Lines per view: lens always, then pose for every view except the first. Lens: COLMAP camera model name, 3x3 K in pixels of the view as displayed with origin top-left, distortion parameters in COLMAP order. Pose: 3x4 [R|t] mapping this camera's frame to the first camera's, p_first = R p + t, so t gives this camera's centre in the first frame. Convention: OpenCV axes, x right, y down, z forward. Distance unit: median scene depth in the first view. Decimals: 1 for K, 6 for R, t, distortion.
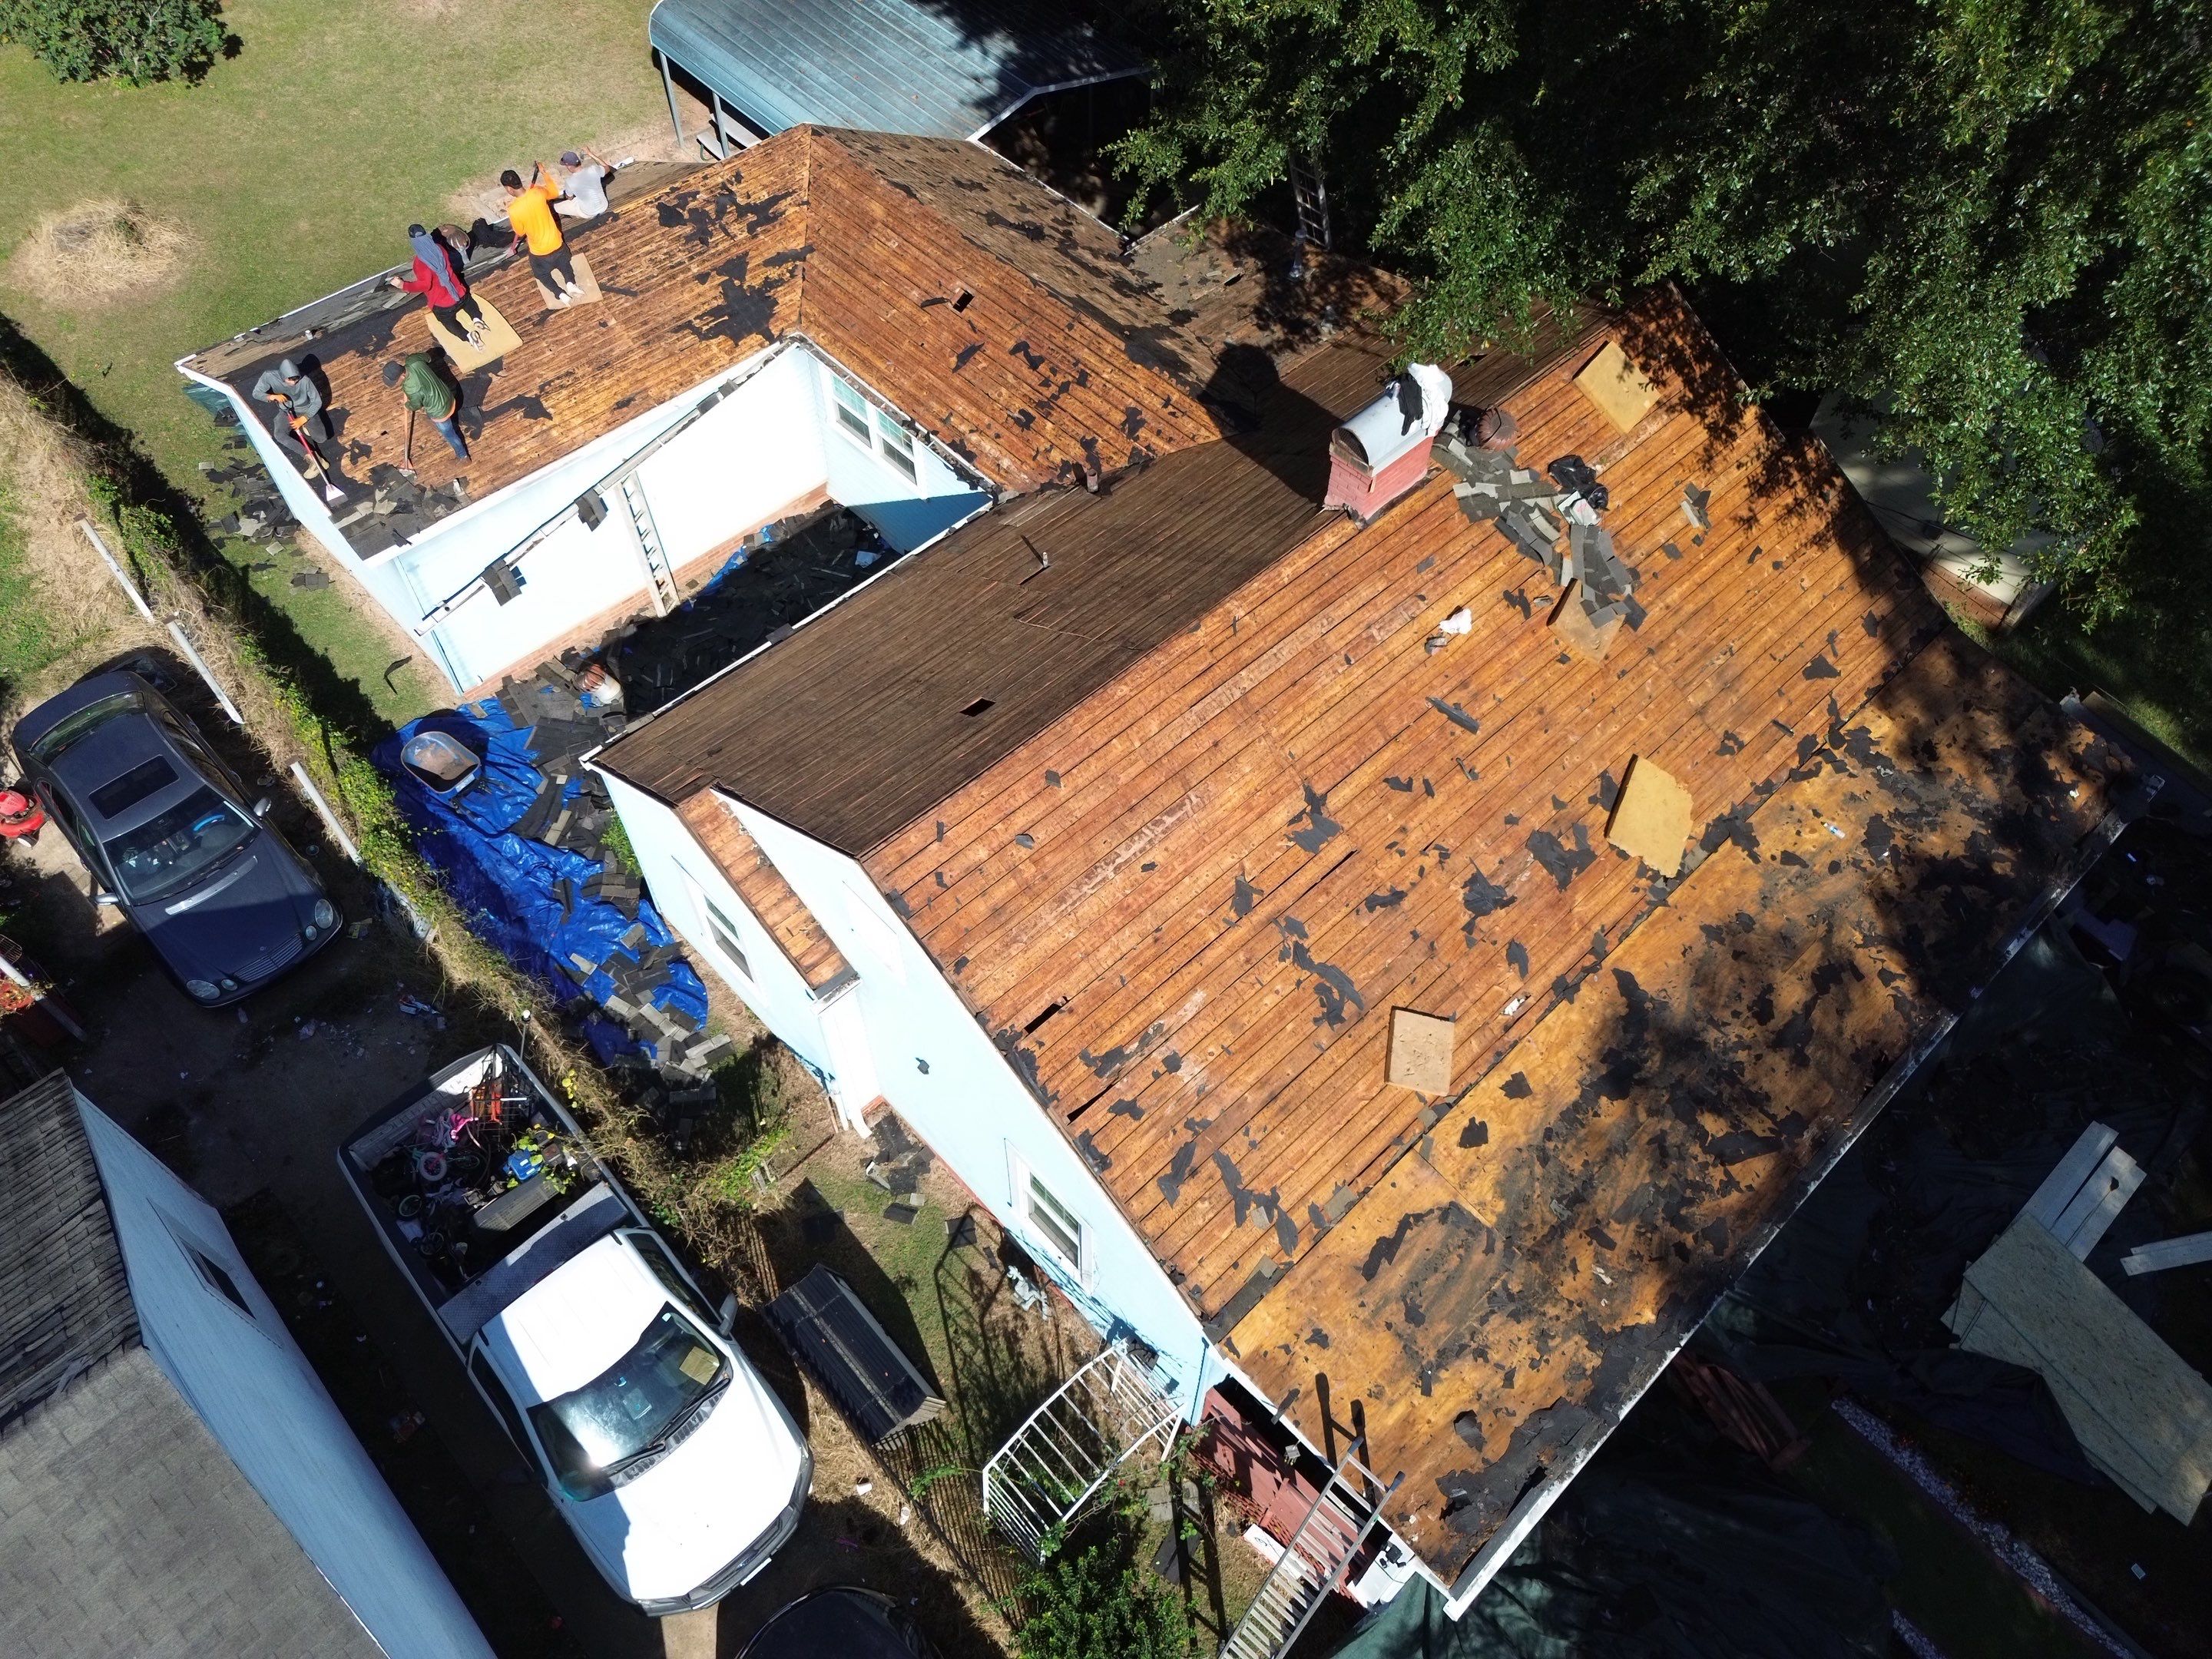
lens RADIAL K [[1551.3, 0, 1102.6], [0, 1551.3, 830.2], [0, 0, 1]] dist [0.066562, -0.051029]
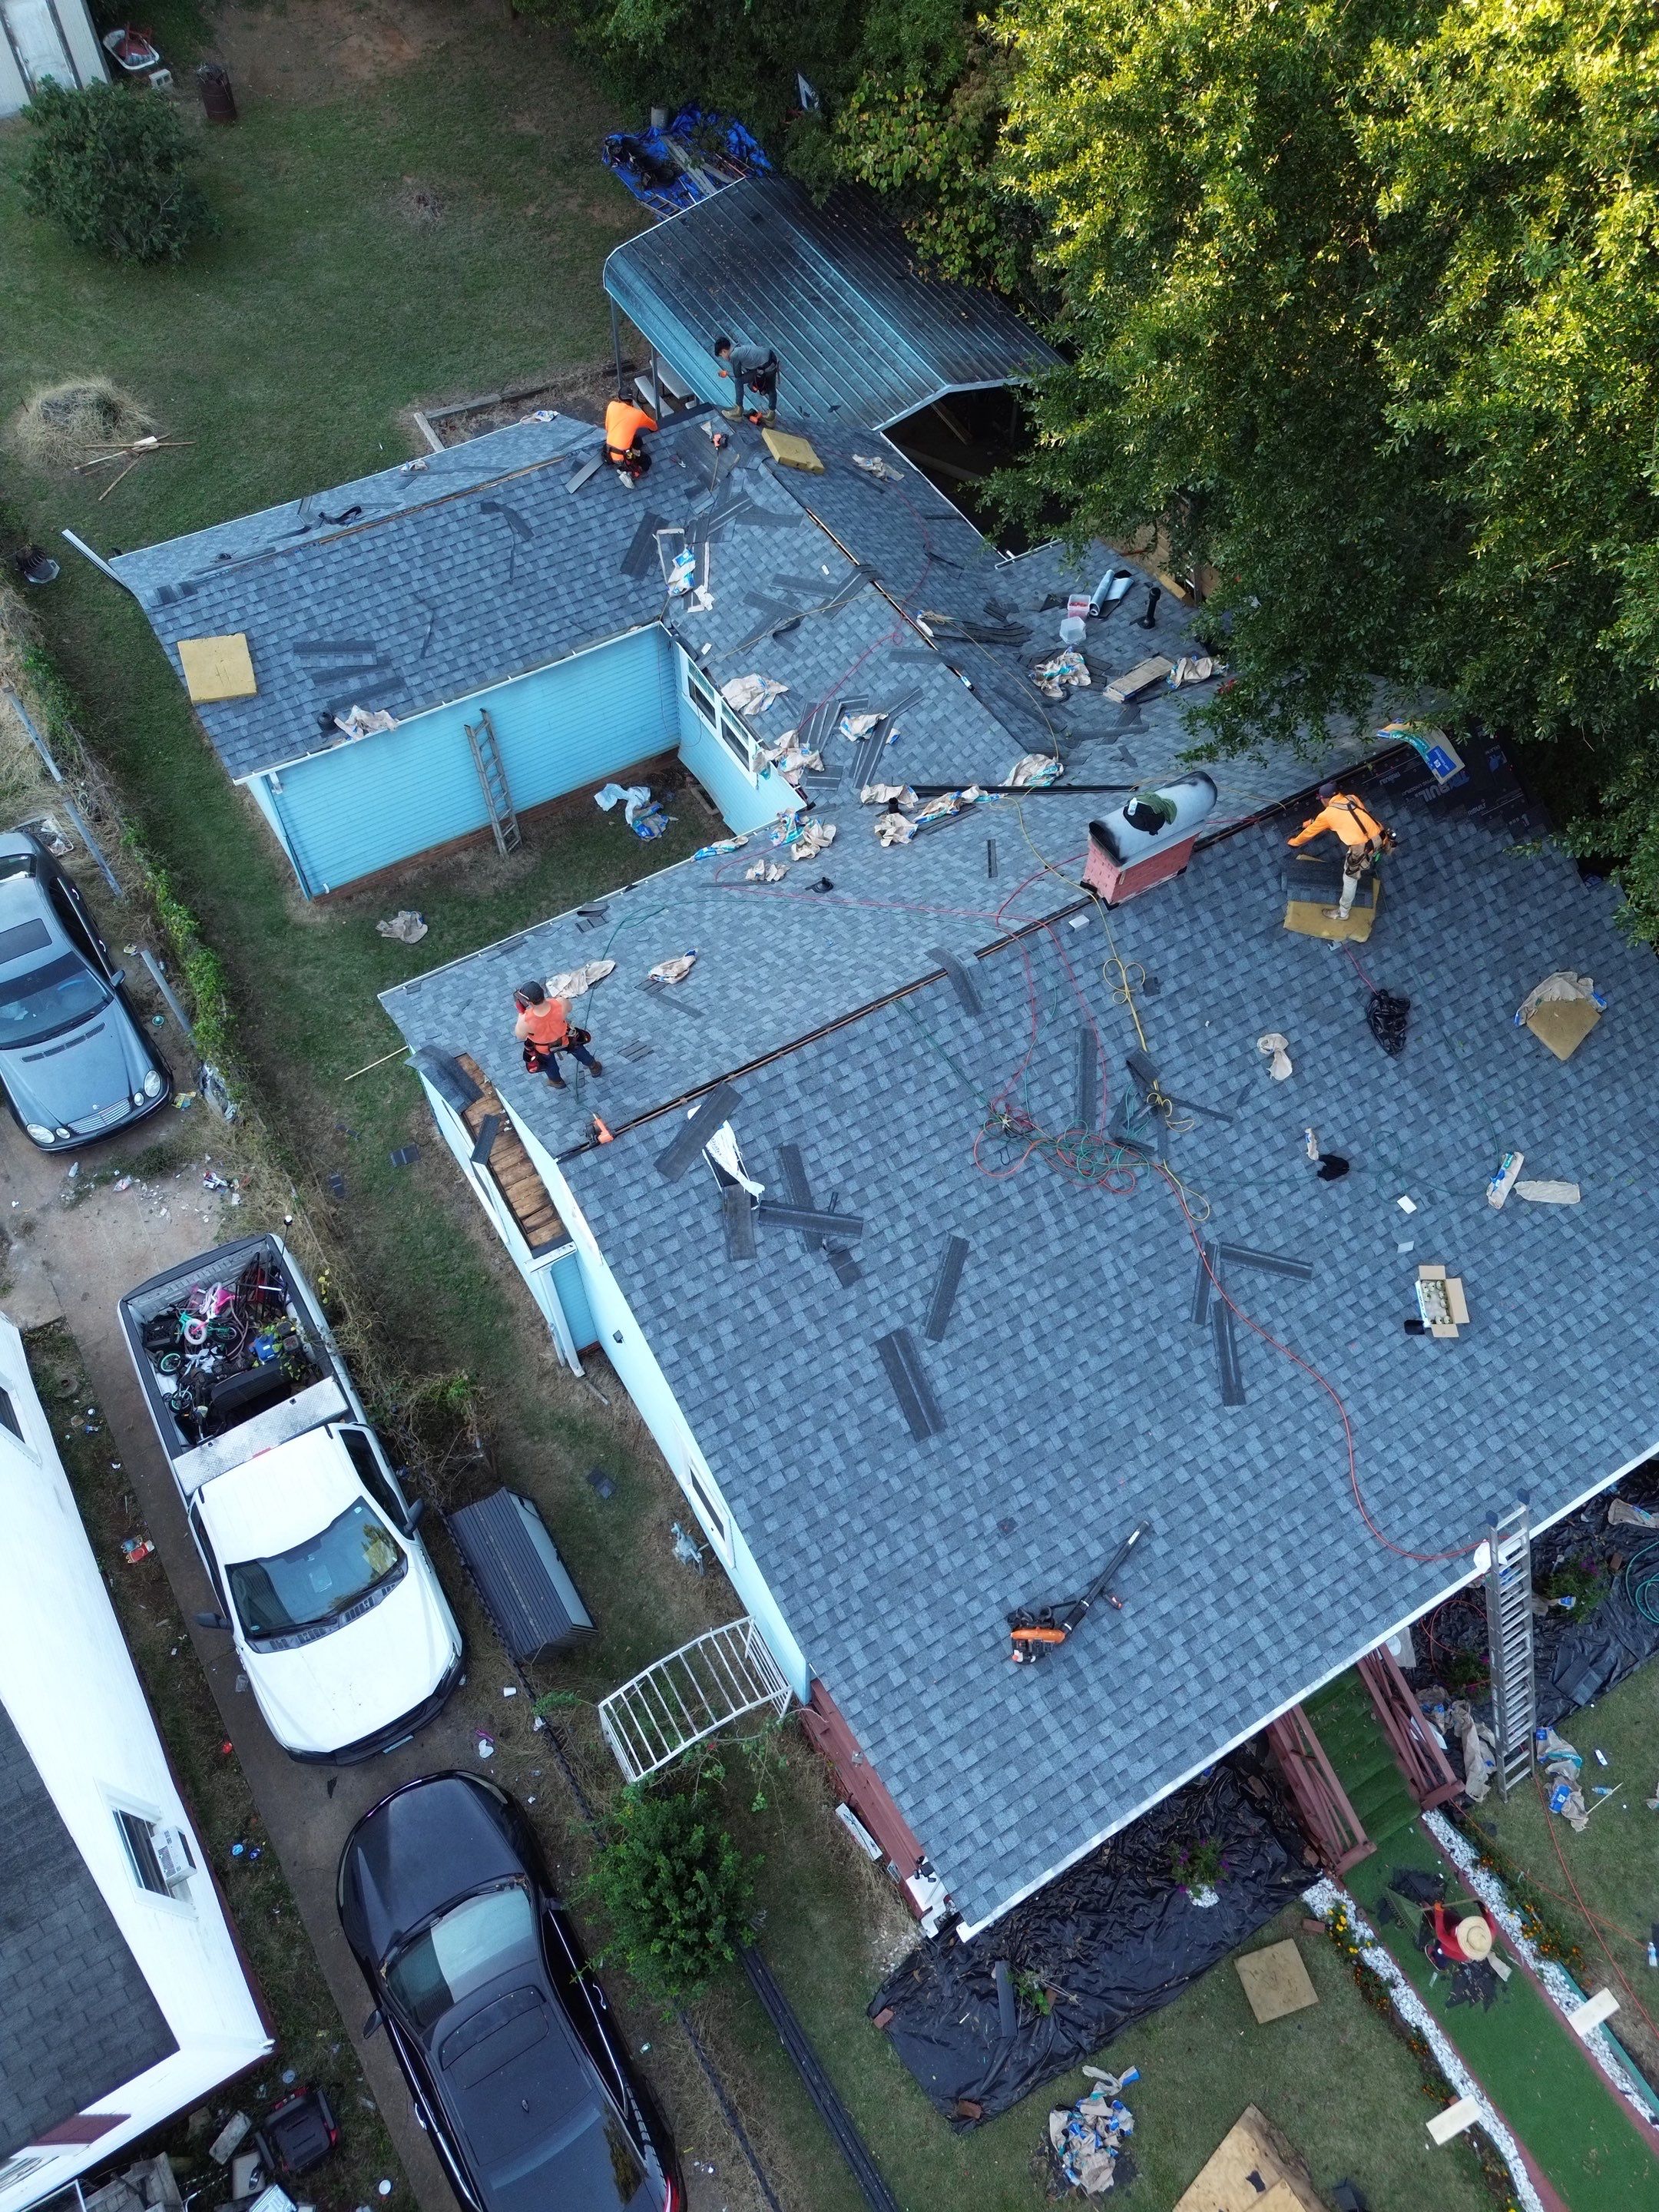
lens RADIAL K [[1551.3, 0, 820.9], [0, 1551.3, 1096.6], [0, 0, 1]] dist [0.066562, -0.051029]
pose [[0.977828, 0.177689, -0.110815, 0.098055], [-0.172159, 0.983378, 0.057693, -0.085559], [0.119224, -0.037336, 0.992165, -0.055324]]
